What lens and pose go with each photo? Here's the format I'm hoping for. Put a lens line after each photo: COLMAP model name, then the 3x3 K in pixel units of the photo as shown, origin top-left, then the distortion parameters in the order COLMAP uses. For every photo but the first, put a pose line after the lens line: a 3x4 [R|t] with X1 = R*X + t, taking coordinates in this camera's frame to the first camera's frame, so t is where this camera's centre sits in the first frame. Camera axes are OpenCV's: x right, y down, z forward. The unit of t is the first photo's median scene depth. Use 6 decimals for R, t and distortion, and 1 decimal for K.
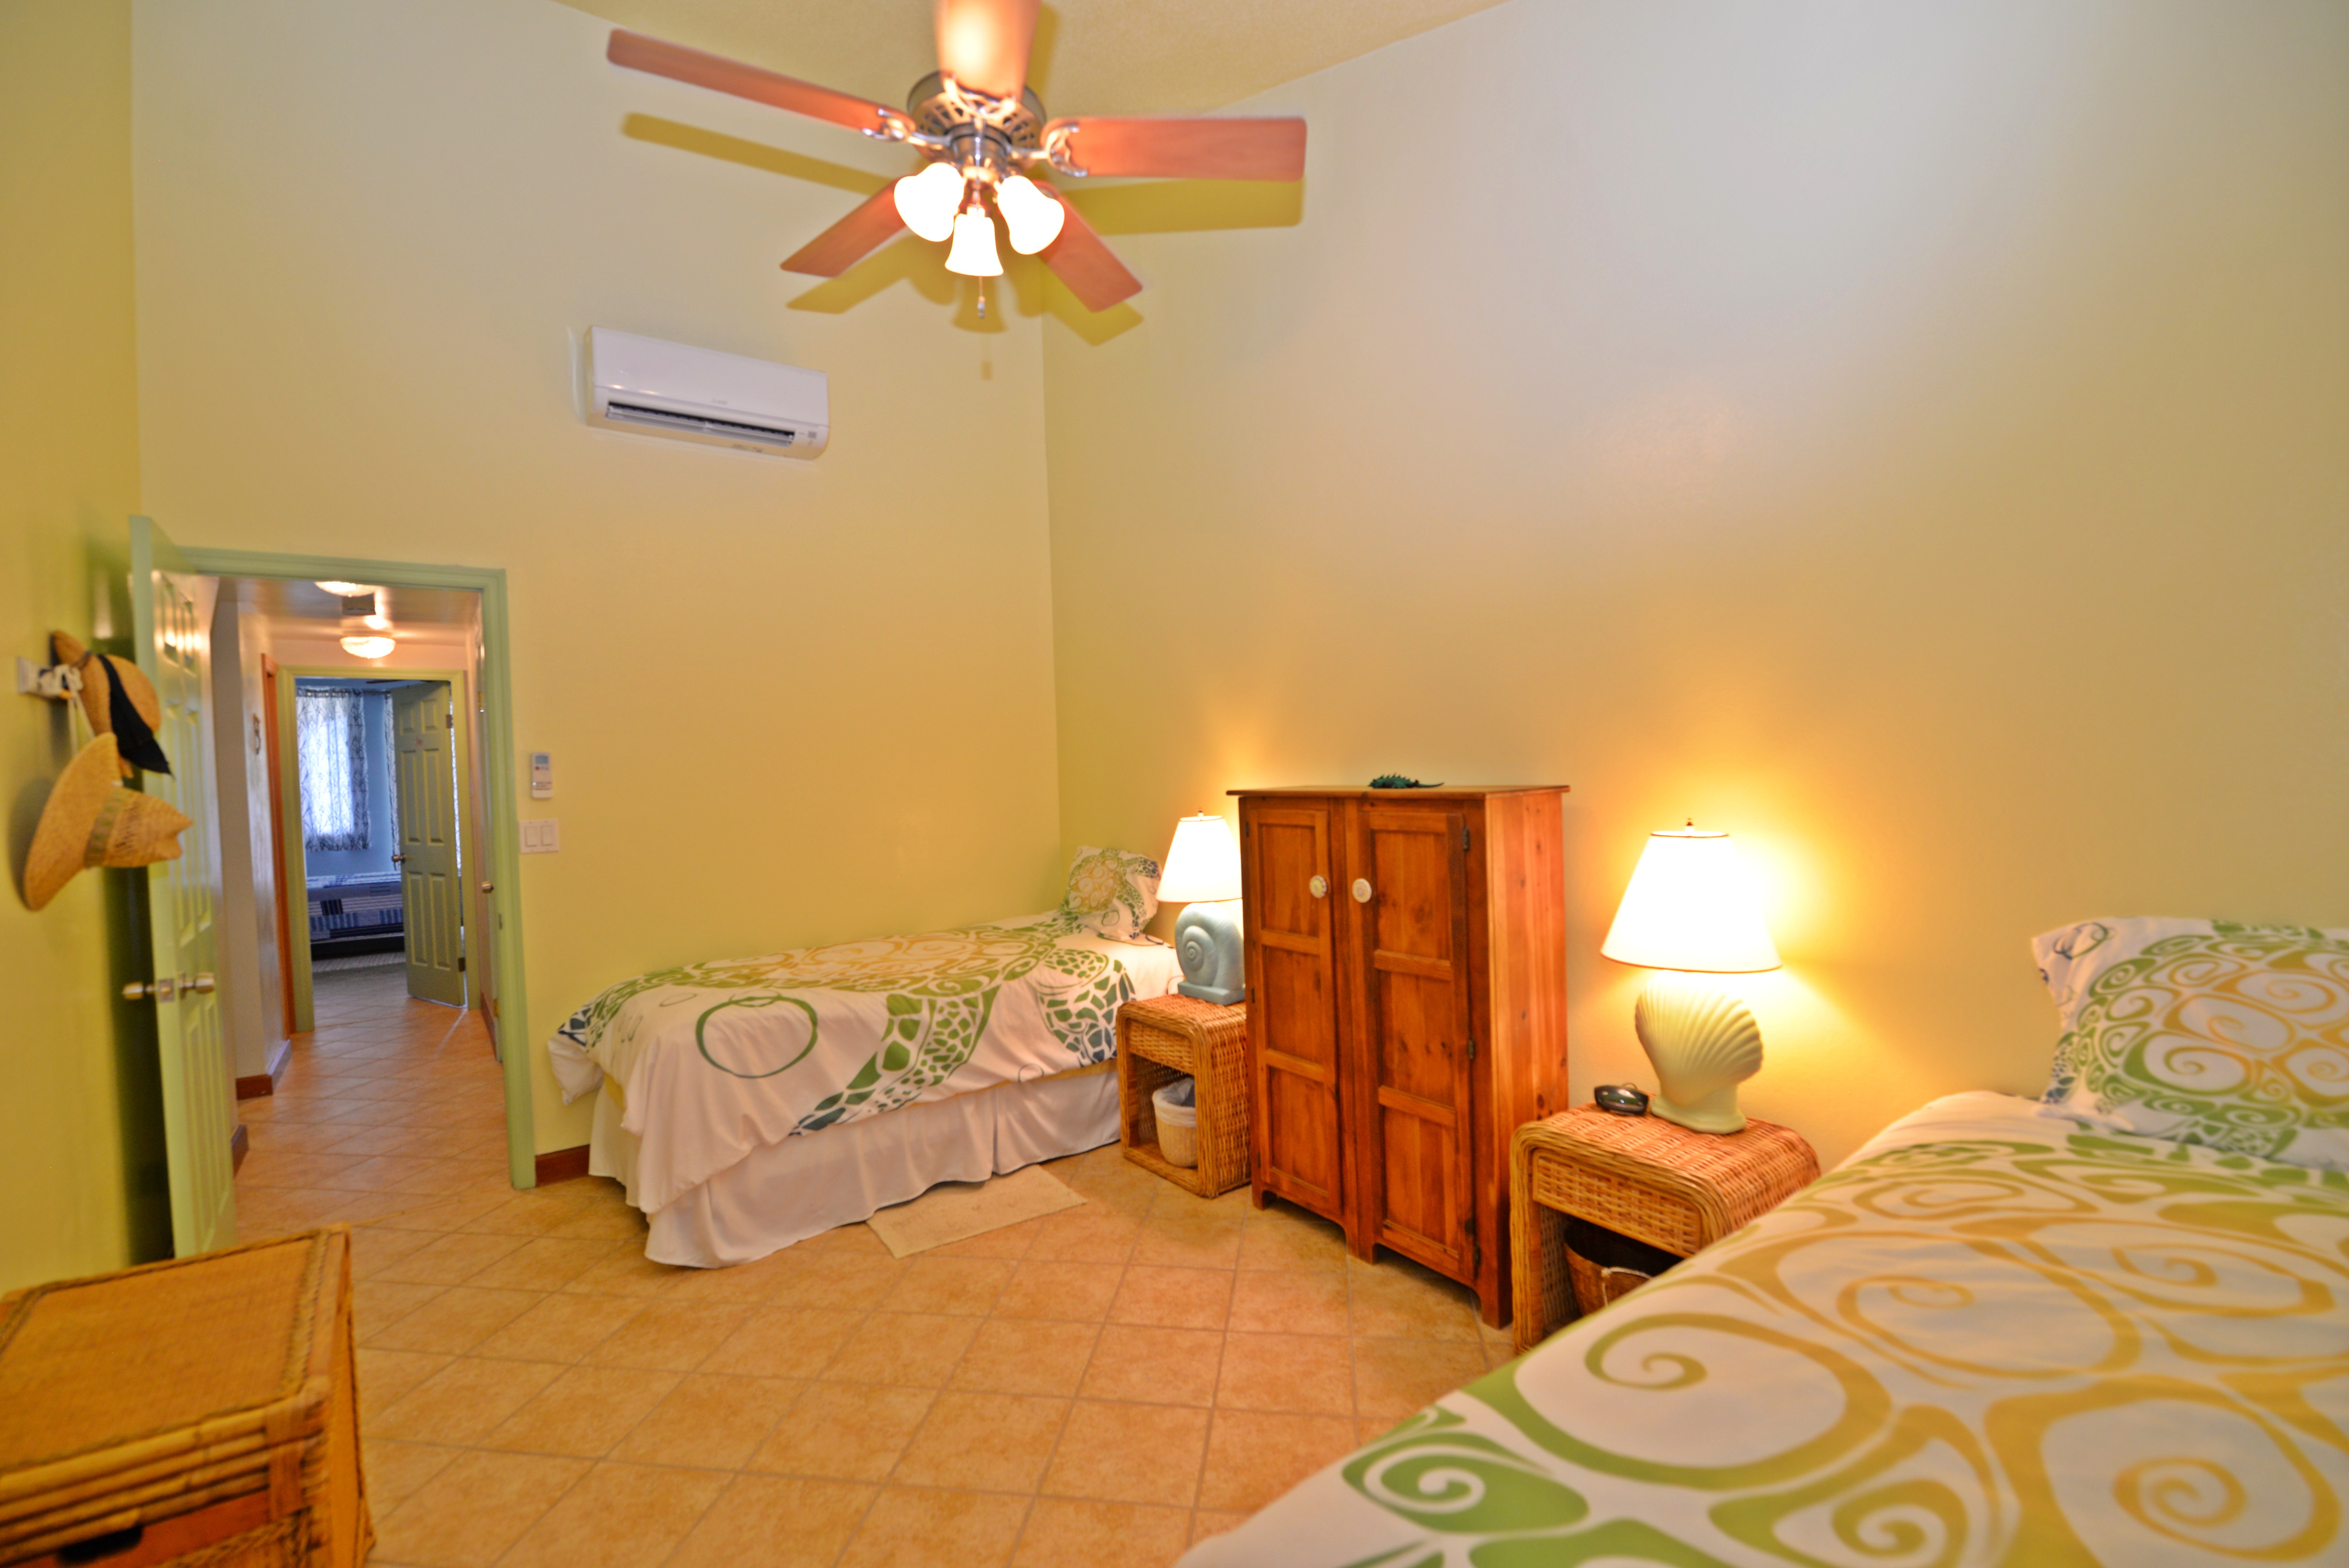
lens RADIAL K [[1029.2, 0, 1169.7], [0, 1029.2, 791.7], [0, 0, 1]] dist [0.000114, -0.010012]
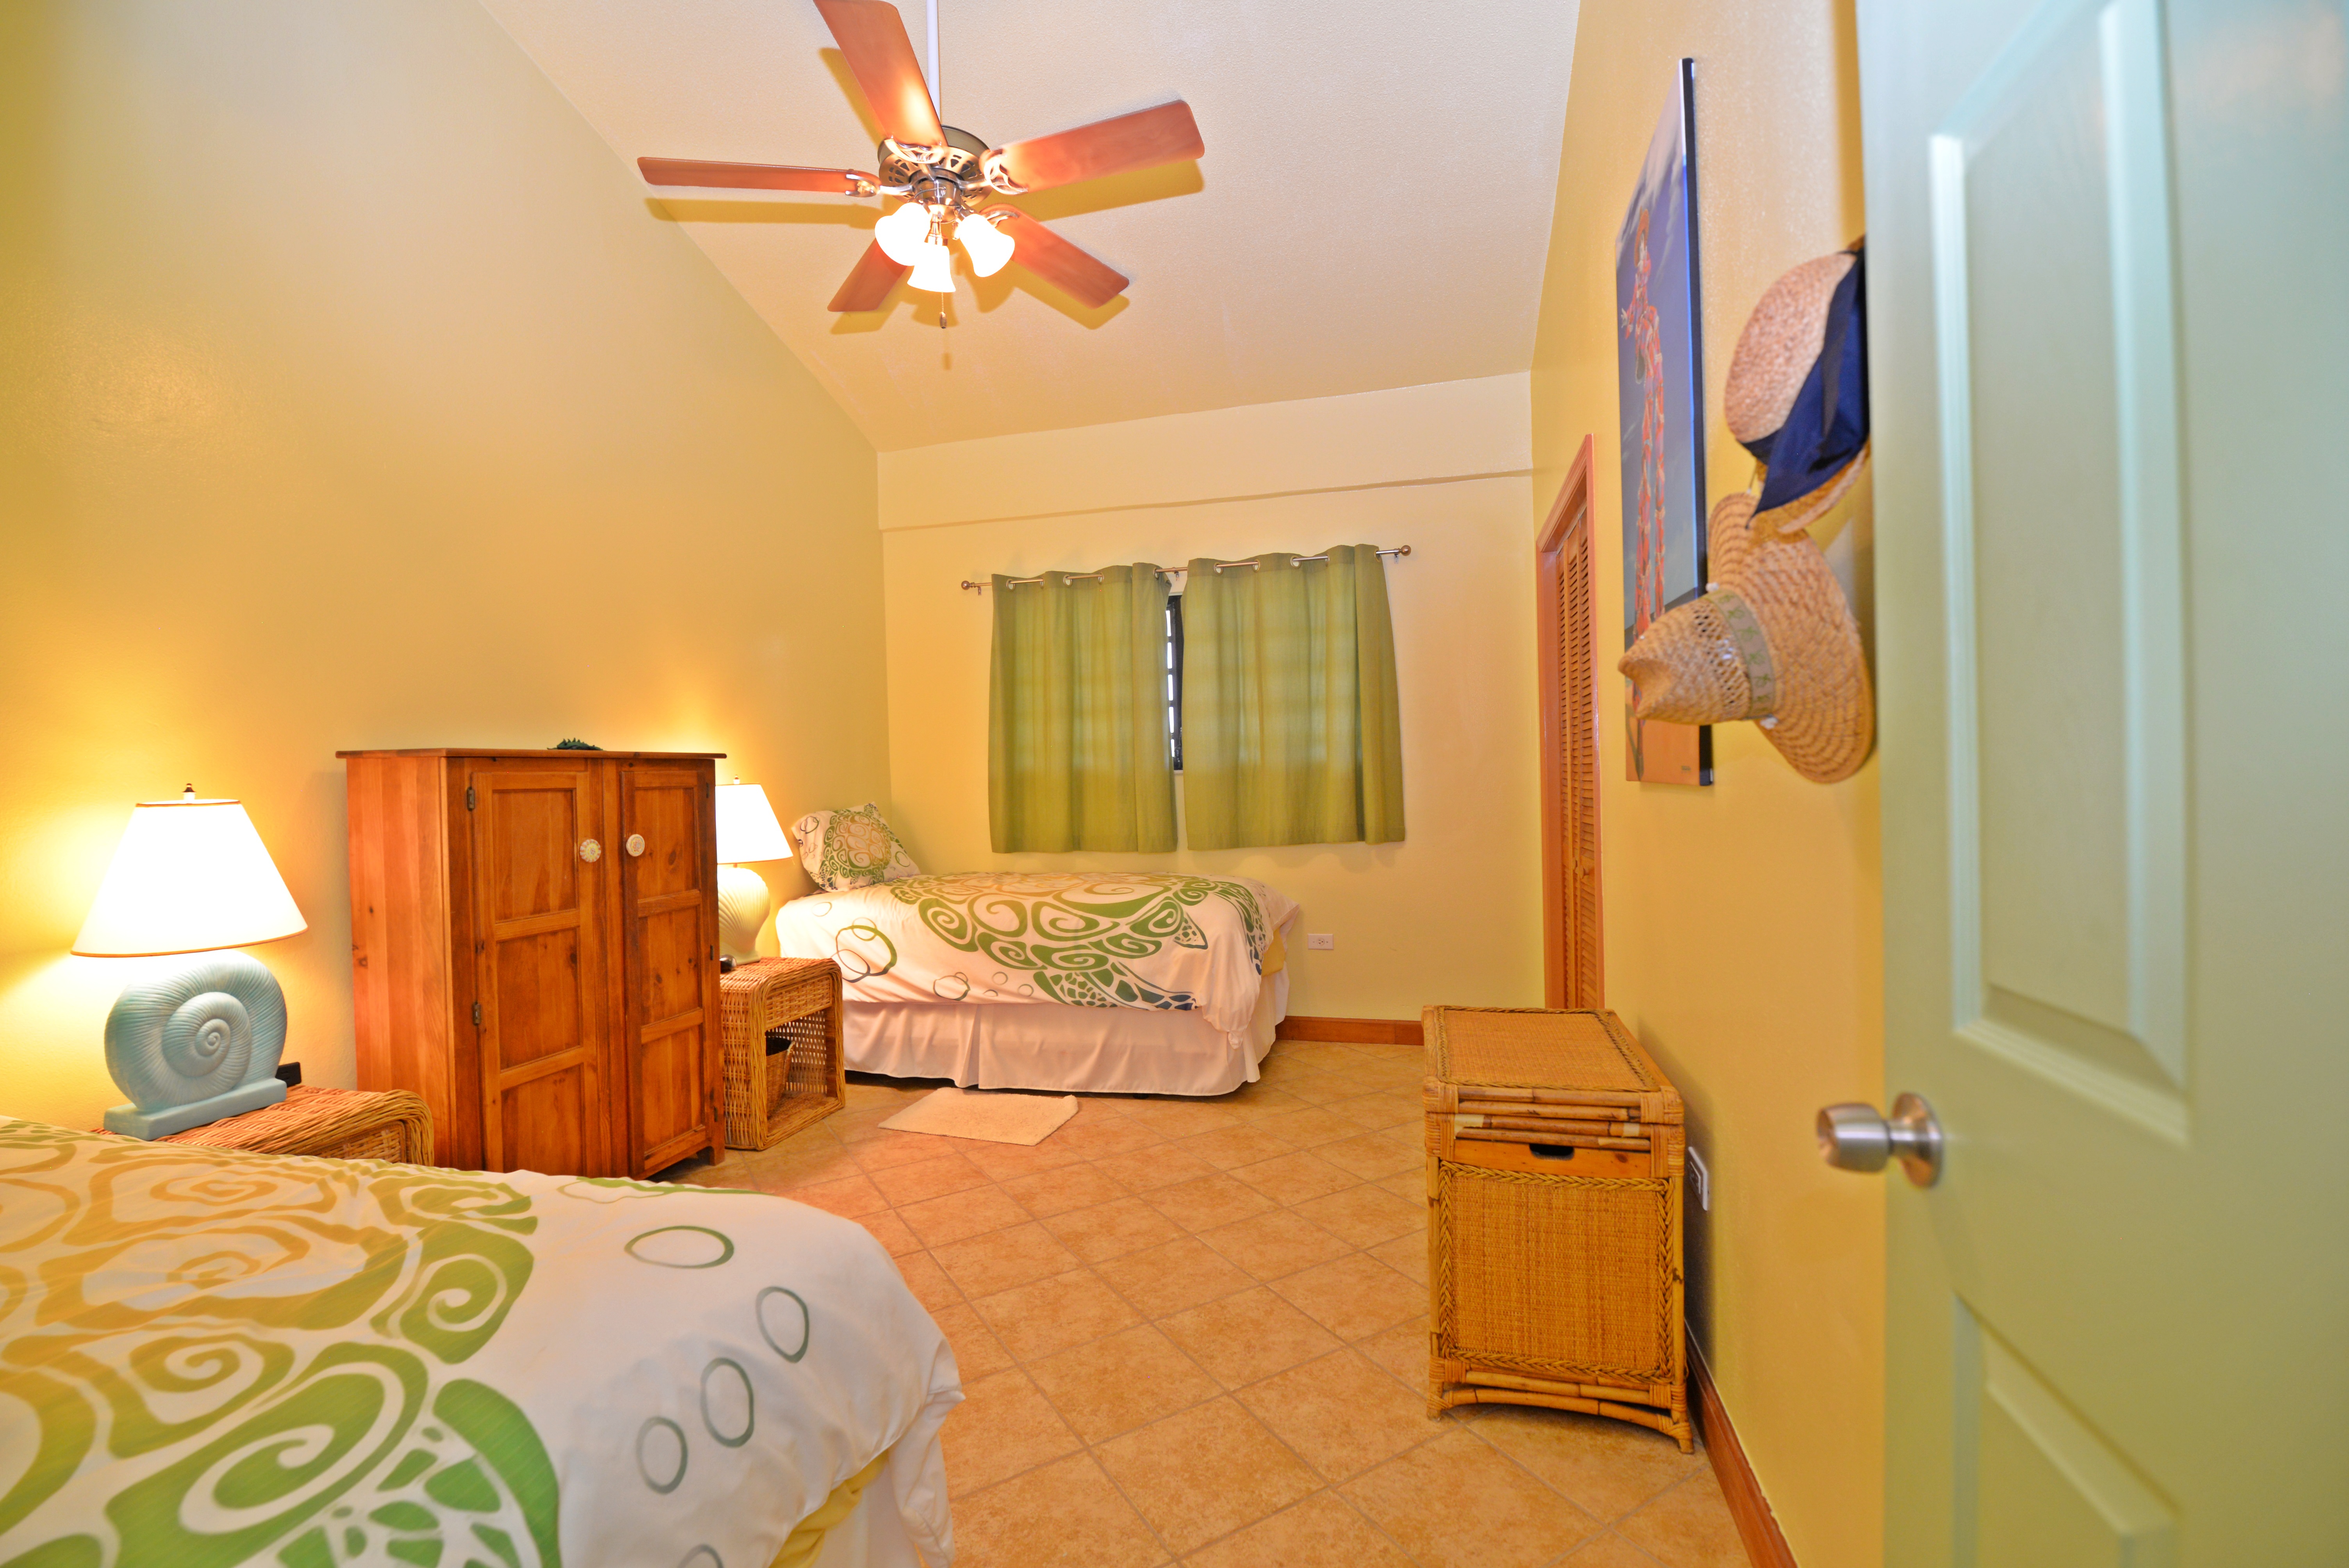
lens RADIAL K [[1029.2, 0, 1169.7], [0, 1029.2, 791.7], [0, 0, 1]] dist [0.000114, -0.010012]
pose [[-0.637862, 0.031642, 0.769501, -1.006553], [0.063275, 0.997931, 0.011416, 0.065564], [-0.767547, 0.055972, -0.638544, 1.282209]]
